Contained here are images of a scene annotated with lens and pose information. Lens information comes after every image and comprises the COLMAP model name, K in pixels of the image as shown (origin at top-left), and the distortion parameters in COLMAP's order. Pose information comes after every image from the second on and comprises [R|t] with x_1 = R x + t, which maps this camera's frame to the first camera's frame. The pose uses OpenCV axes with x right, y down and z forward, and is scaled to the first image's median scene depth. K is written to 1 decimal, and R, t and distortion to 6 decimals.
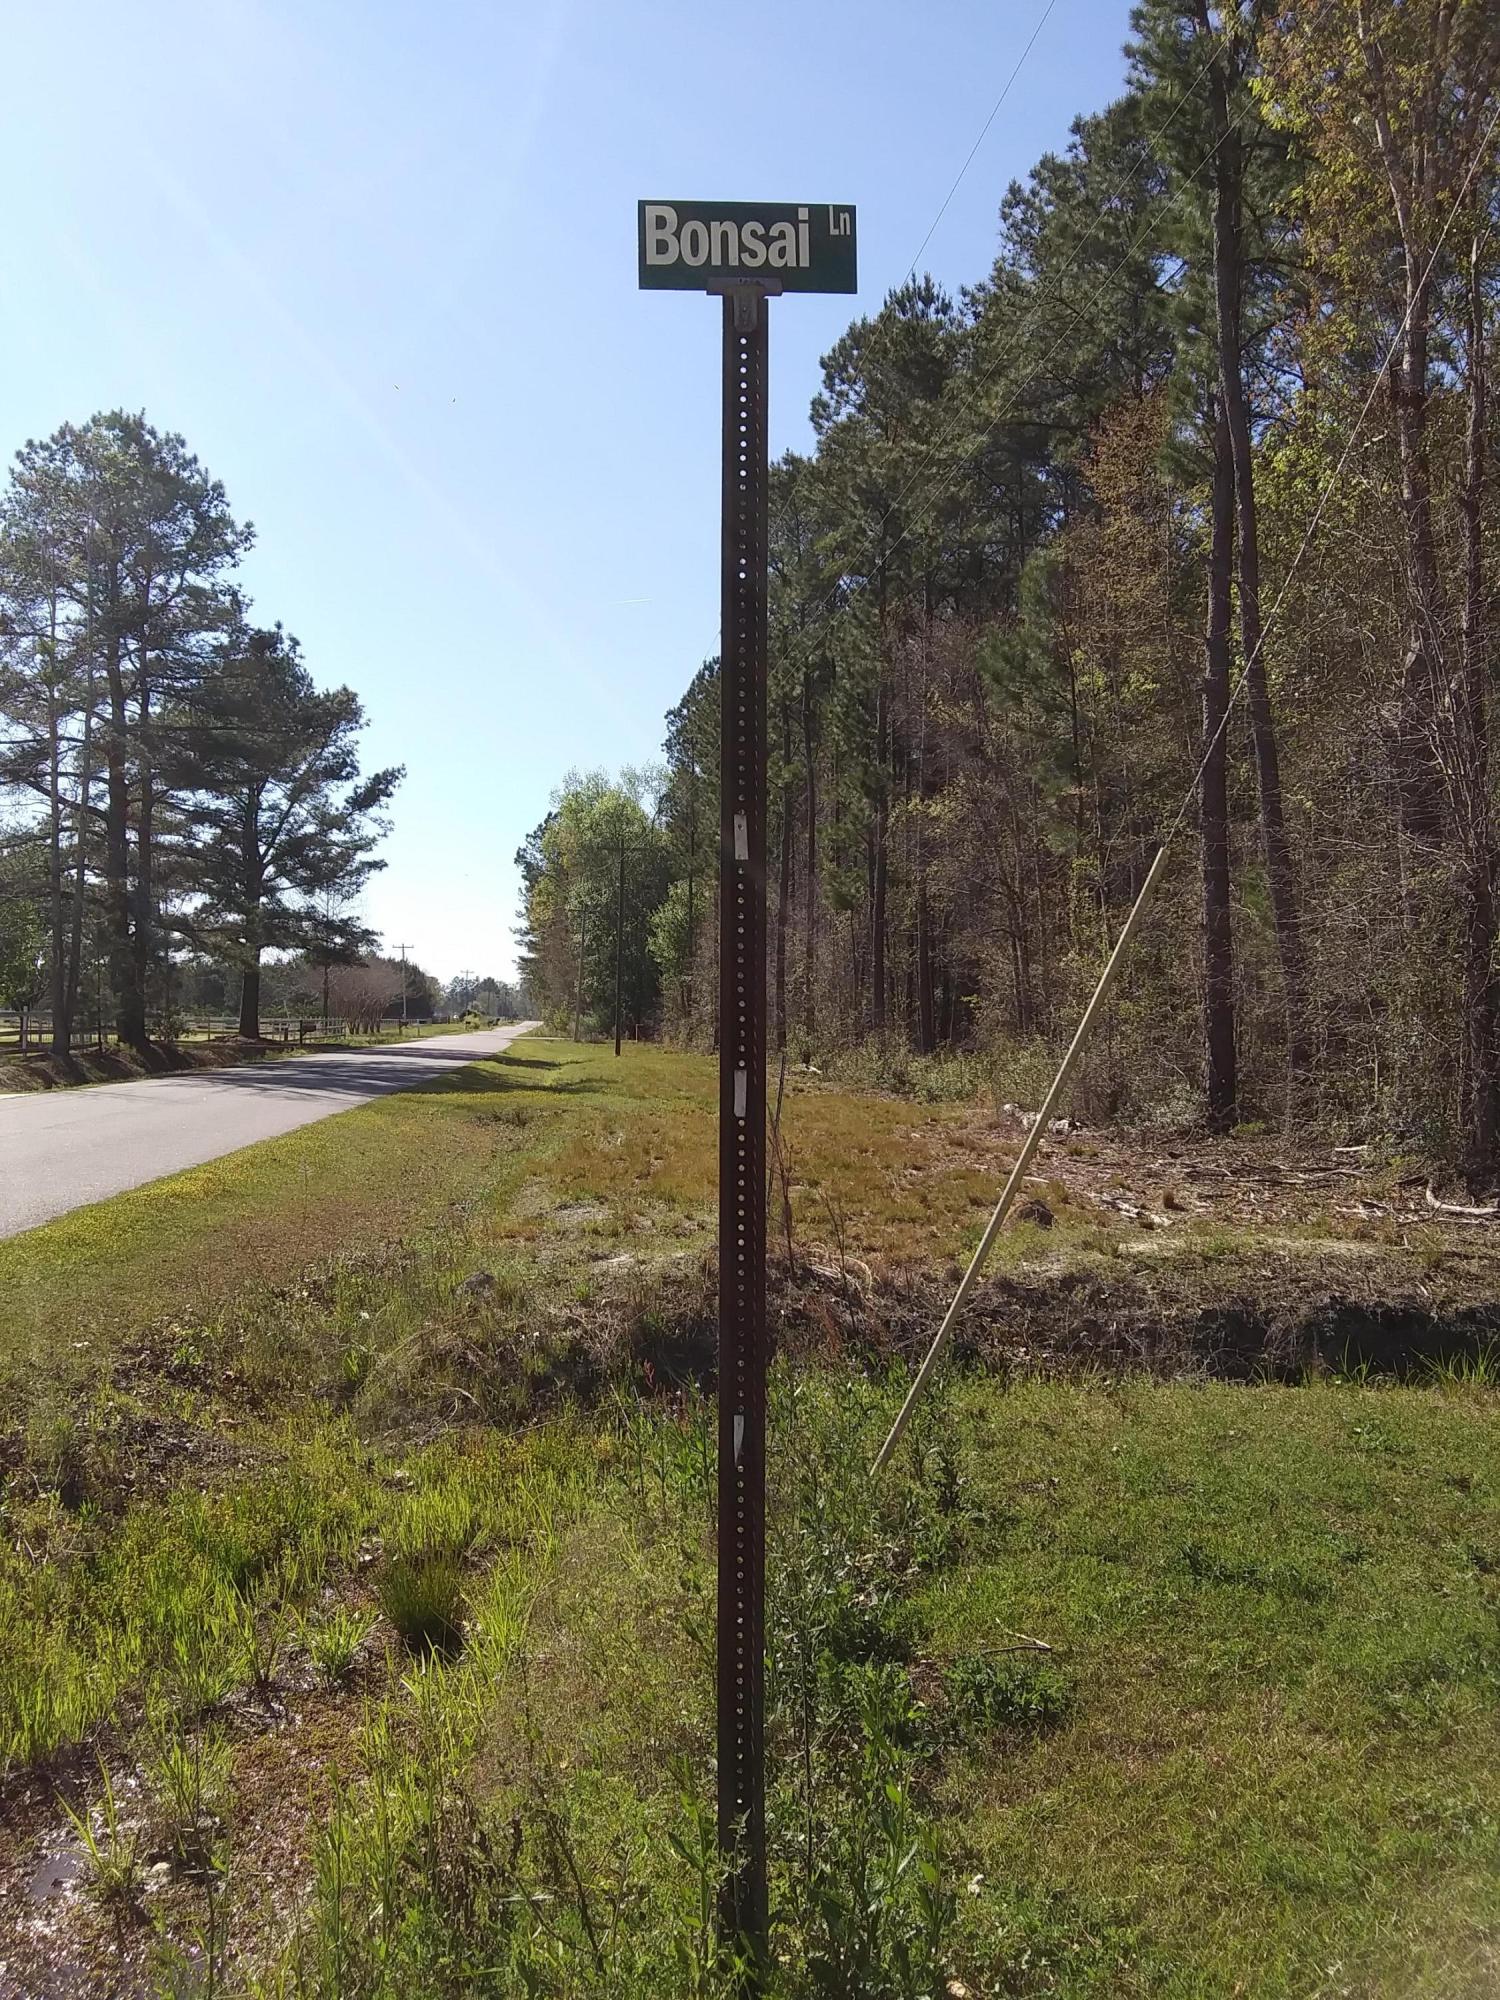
lens RADIAL K [[1480.2, 0, 750.0], [0, 1480.2, 1000.0], [0, 0, 1]] dist [-0.090437, 0.007485]
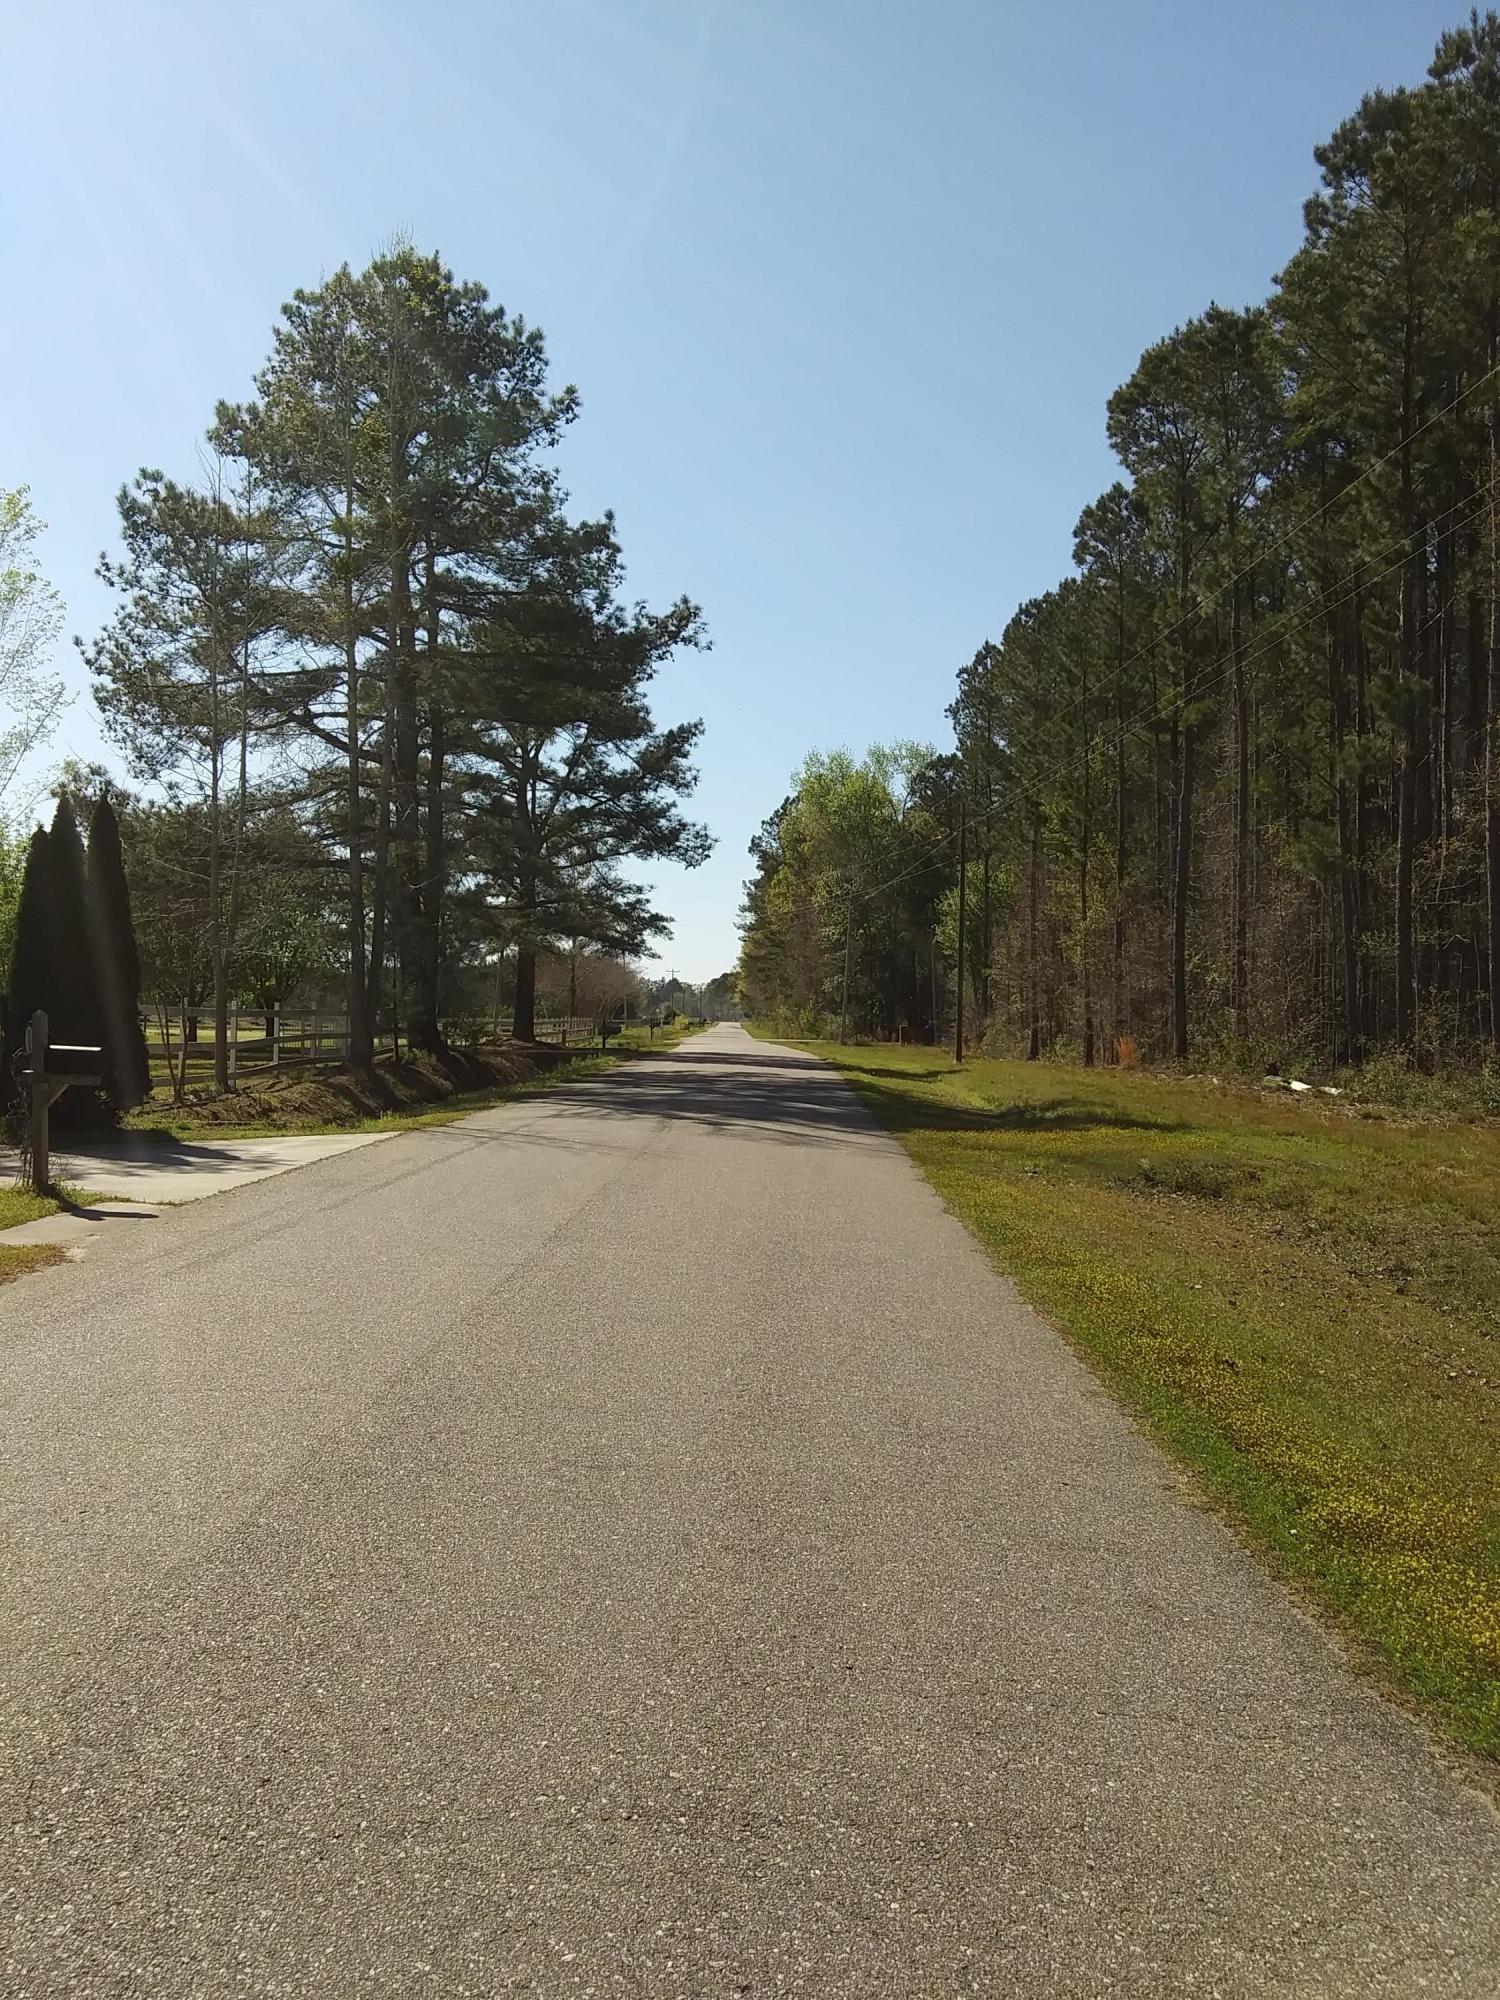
lens RADIAL K [[1480.2, 0, 750.0], [0, 1480.2, 1000.0], [0, 0, 1]] dist [-0.090437, 0.007485]
pose [[0.993318, -0.003298, -0.115365, -0.110579], [0.003178, 0.999994, -0.001220, 0.003165], [0.115368, 0.000846, 0.993322, 0.158085]]
